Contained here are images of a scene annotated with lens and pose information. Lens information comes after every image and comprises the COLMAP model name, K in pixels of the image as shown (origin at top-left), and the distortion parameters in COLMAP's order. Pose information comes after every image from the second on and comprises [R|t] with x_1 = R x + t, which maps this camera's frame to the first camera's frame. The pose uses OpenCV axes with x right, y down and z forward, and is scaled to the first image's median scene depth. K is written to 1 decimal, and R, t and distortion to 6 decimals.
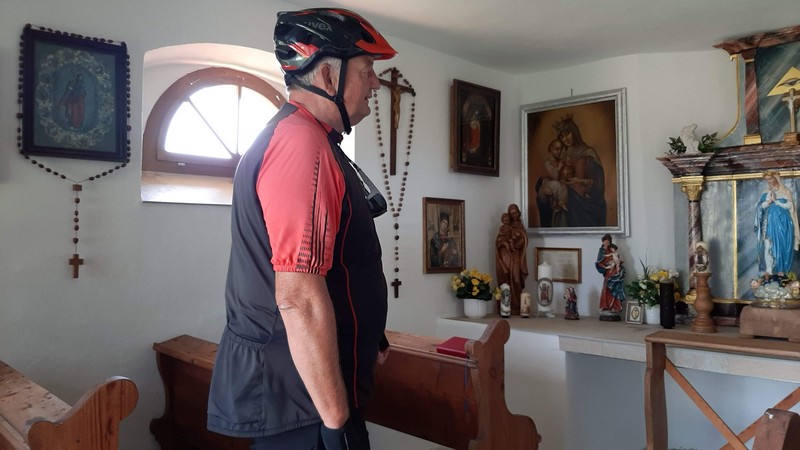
lens RADIAL K [[619.5, 0, 400.0], [0, 619.5, 225.0], [0, 0, 1]] dist [0.037507, -0.133687]
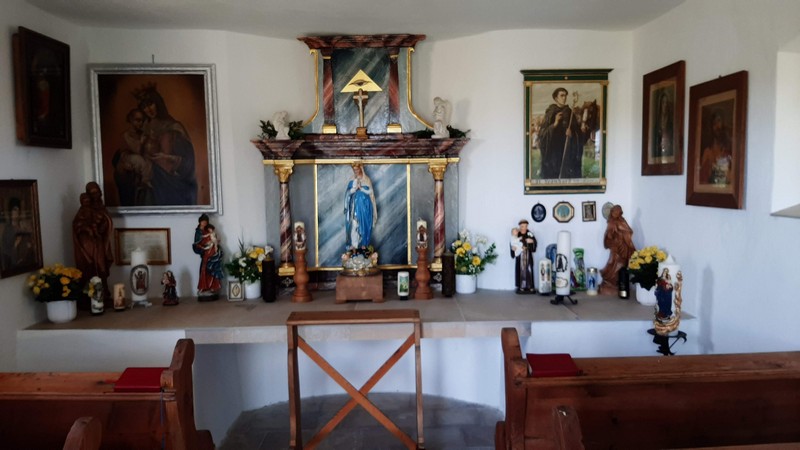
lens RADIAL K [[619.5, 0, 400.0], [0, 619.5, 225.0], [0, 0, 1]] dist [0.037507, -0.133687]
pose [[0.655092, -0.072442, 0.752068, -0.205289], [-0.013319, 0.994131, 0.107360, -0.078641], [-0.755432, -0.080348, 0.650283, 0.121012]]
